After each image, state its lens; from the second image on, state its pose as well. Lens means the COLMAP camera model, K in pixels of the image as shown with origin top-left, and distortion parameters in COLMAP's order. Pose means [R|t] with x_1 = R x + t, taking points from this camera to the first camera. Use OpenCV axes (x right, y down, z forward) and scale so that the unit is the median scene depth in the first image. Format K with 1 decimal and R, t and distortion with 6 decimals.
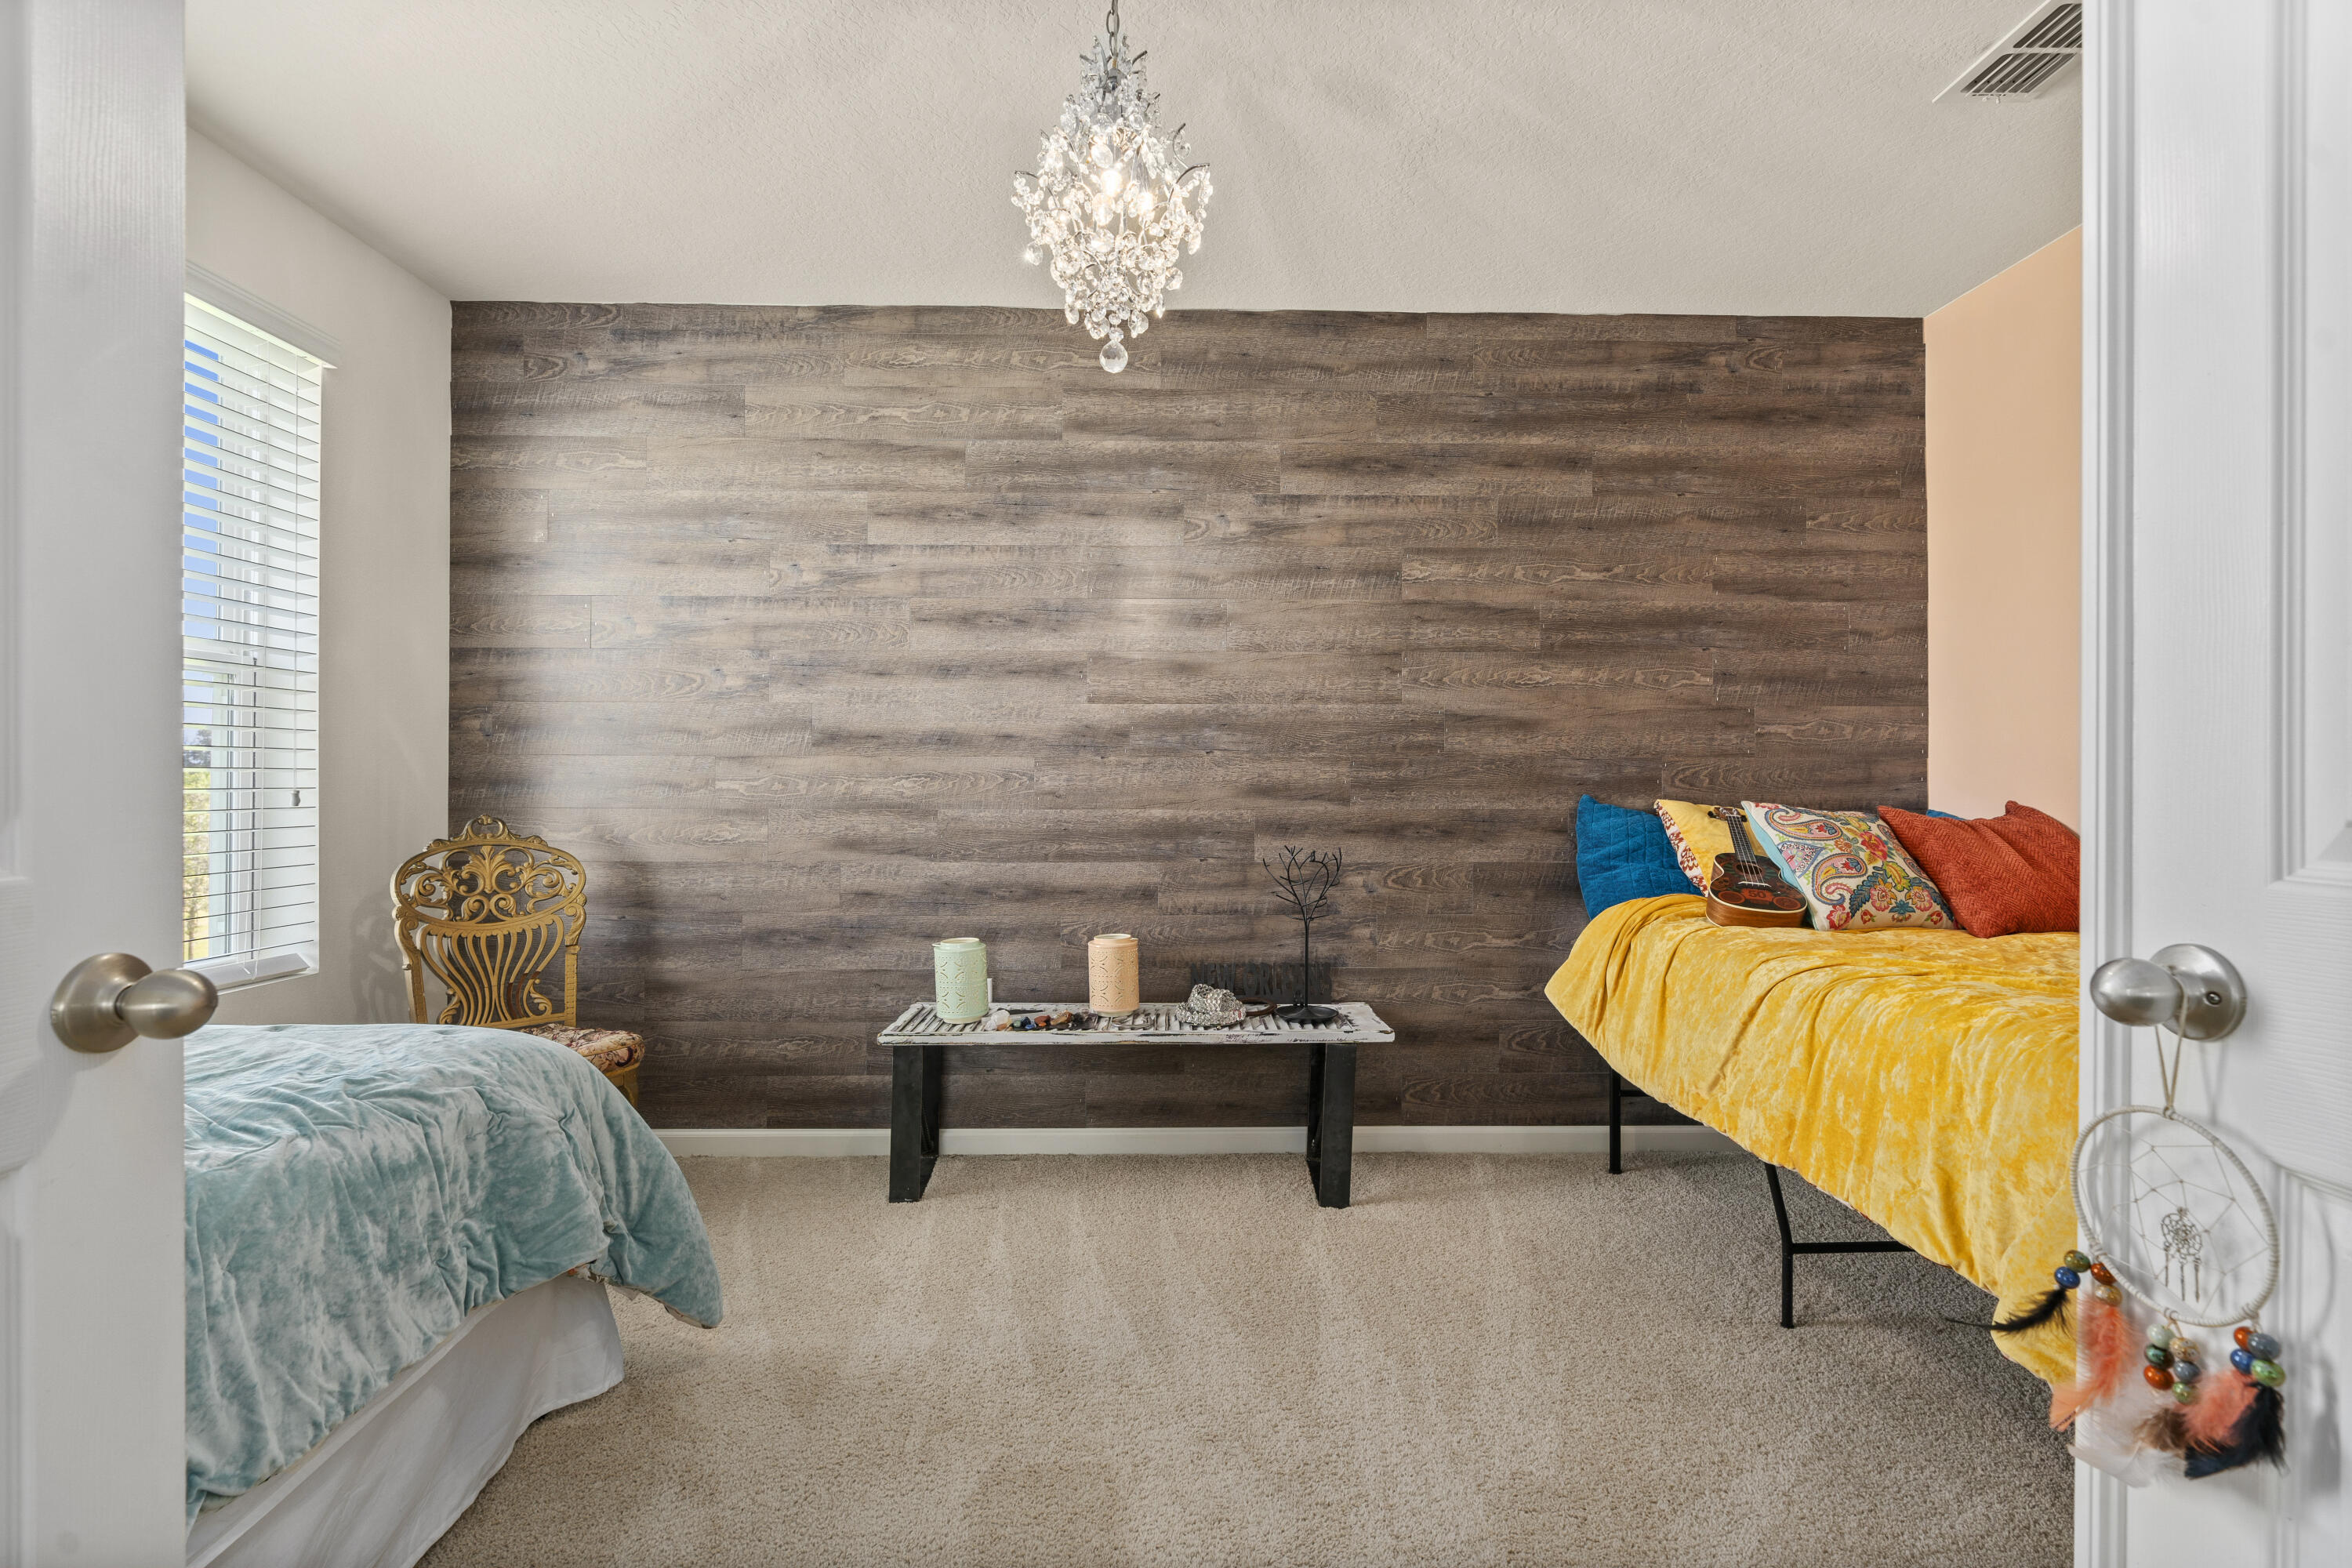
lens RADIAL K [[1076.6, 0, 1184.4], [0, 1076.6, 791.9], [0, 0, 1]] dist [-0.006303, 0.003259]
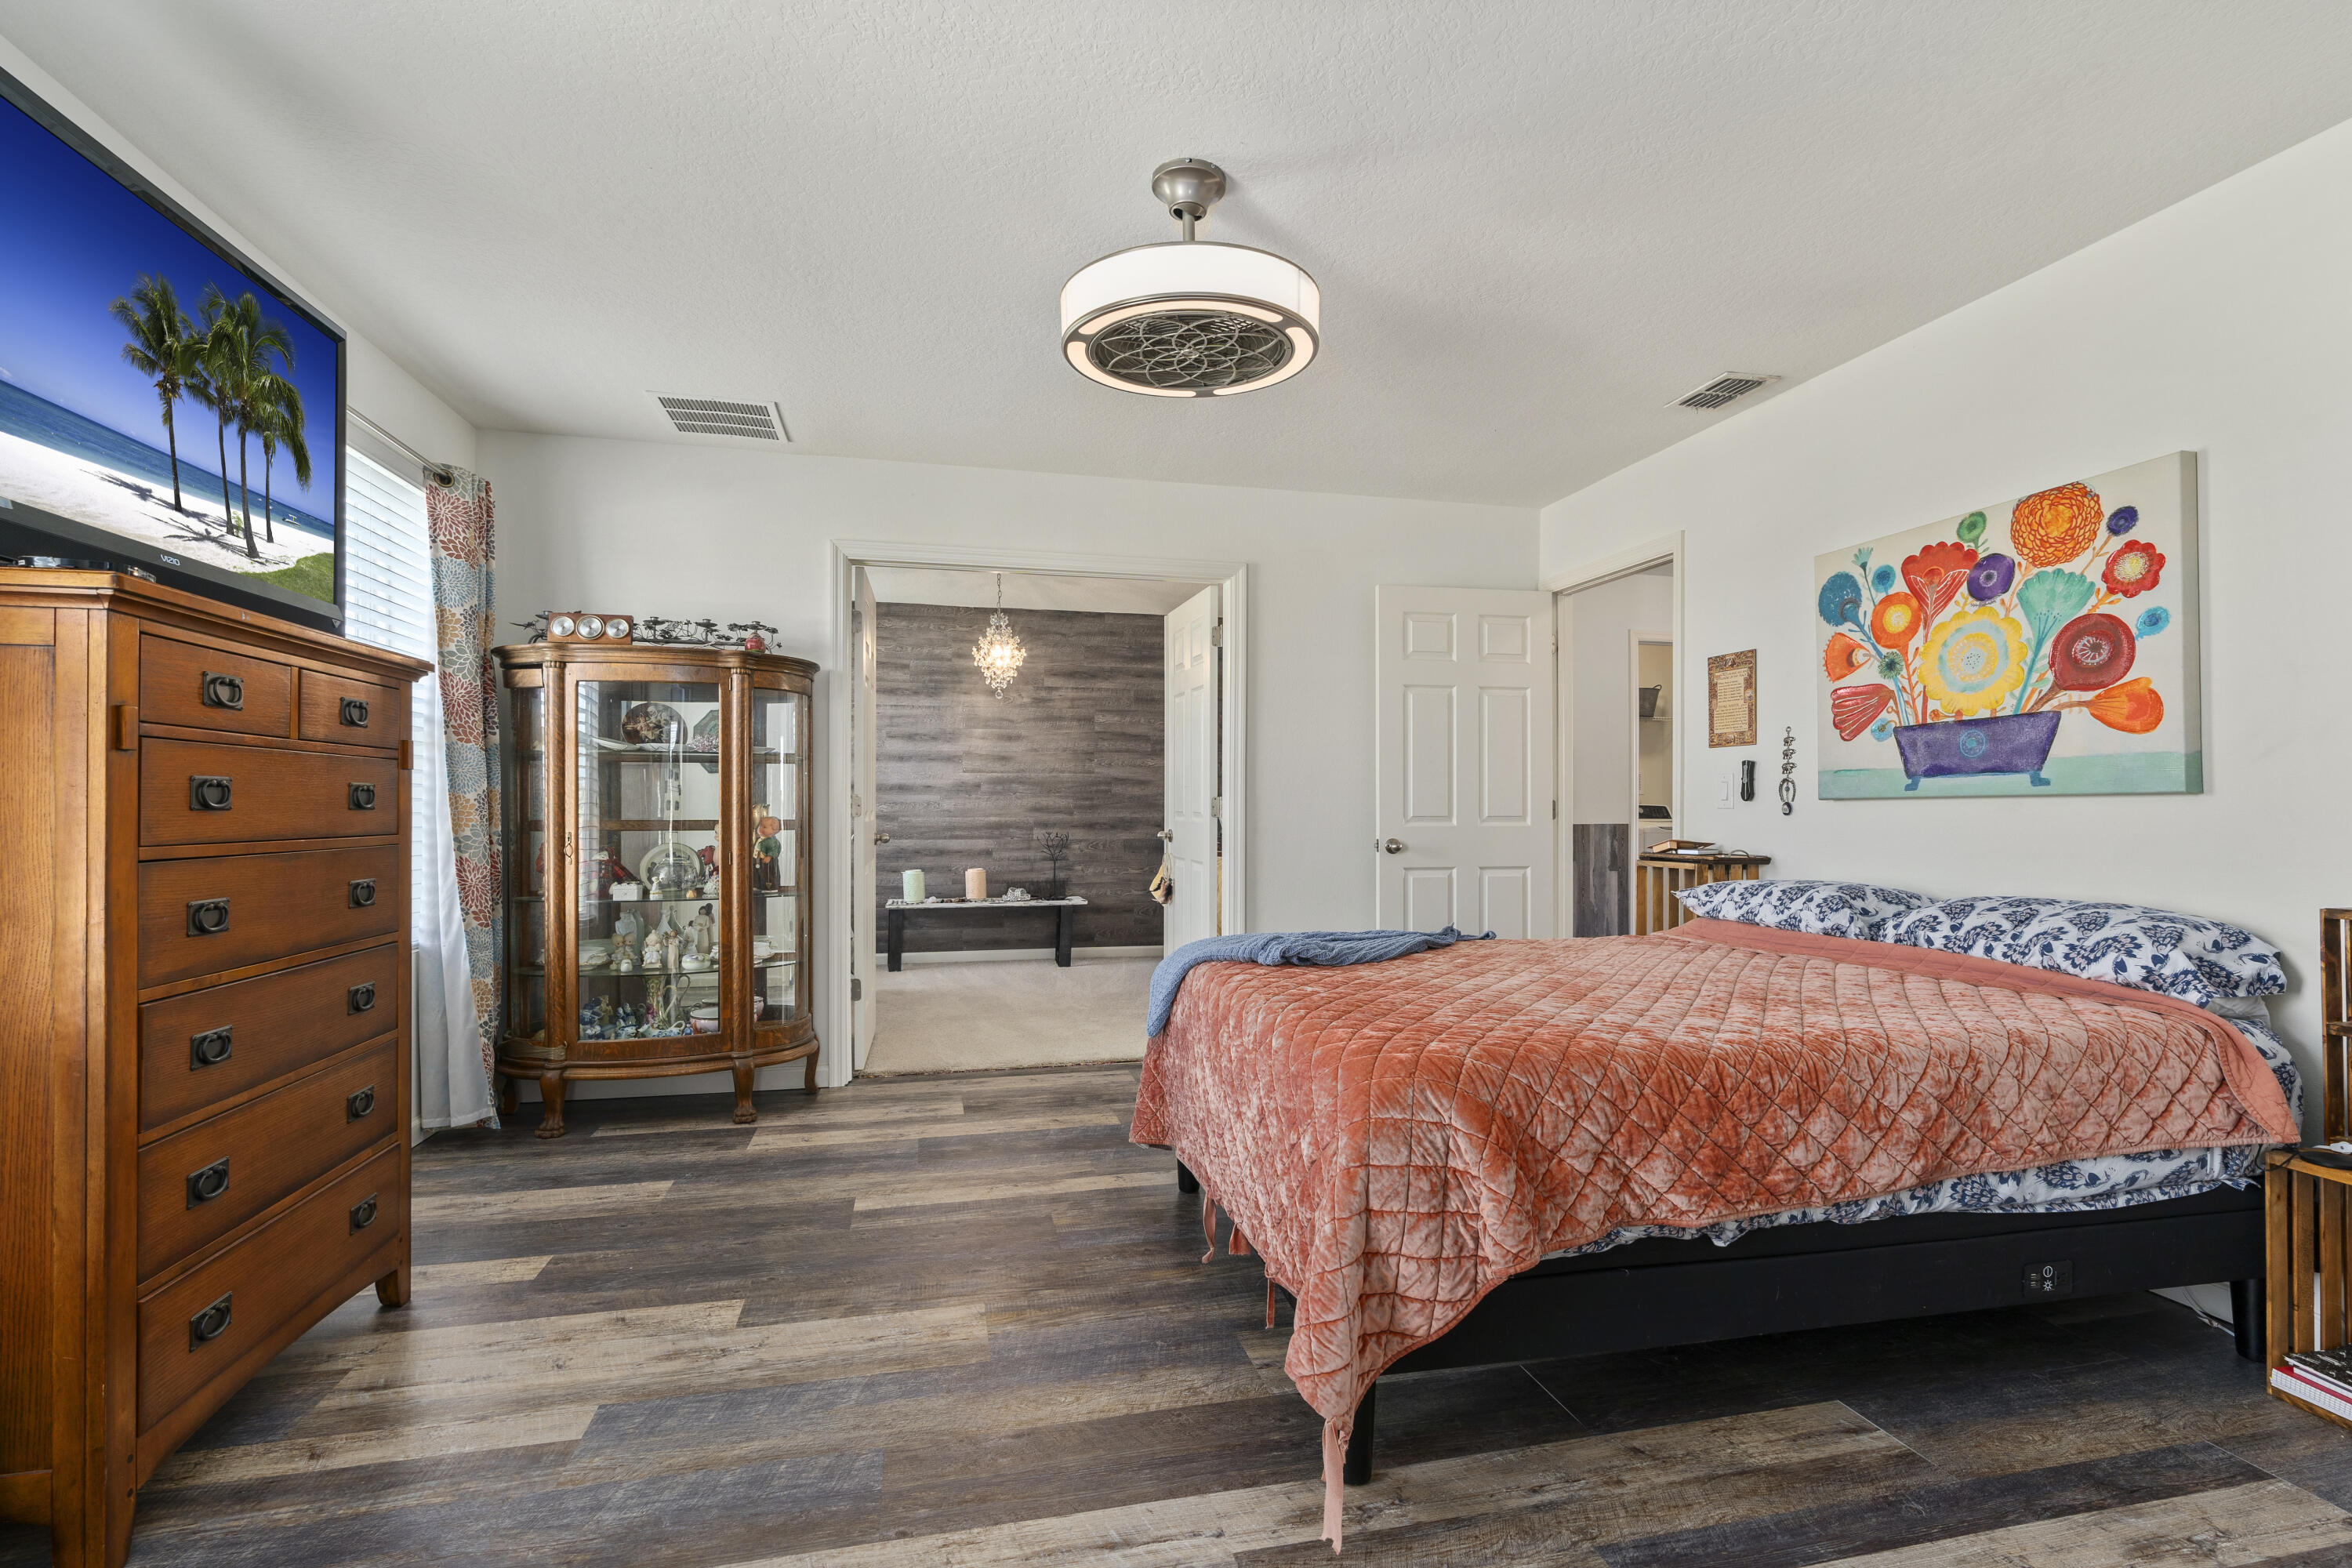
lens RADIAL K [[1132.2, 0, 1193.4], [0, 1132.2, 807.3], [0, 0, 1]] dist [-0.028792, -0.002699]
pose [[0.976614, -0.000557, 0.214998, -0.129450], [-0.000795, 0.999980, 0.006198, -0.021881], [-0.214997, -0.006224, 0.976595, -1.546336]]
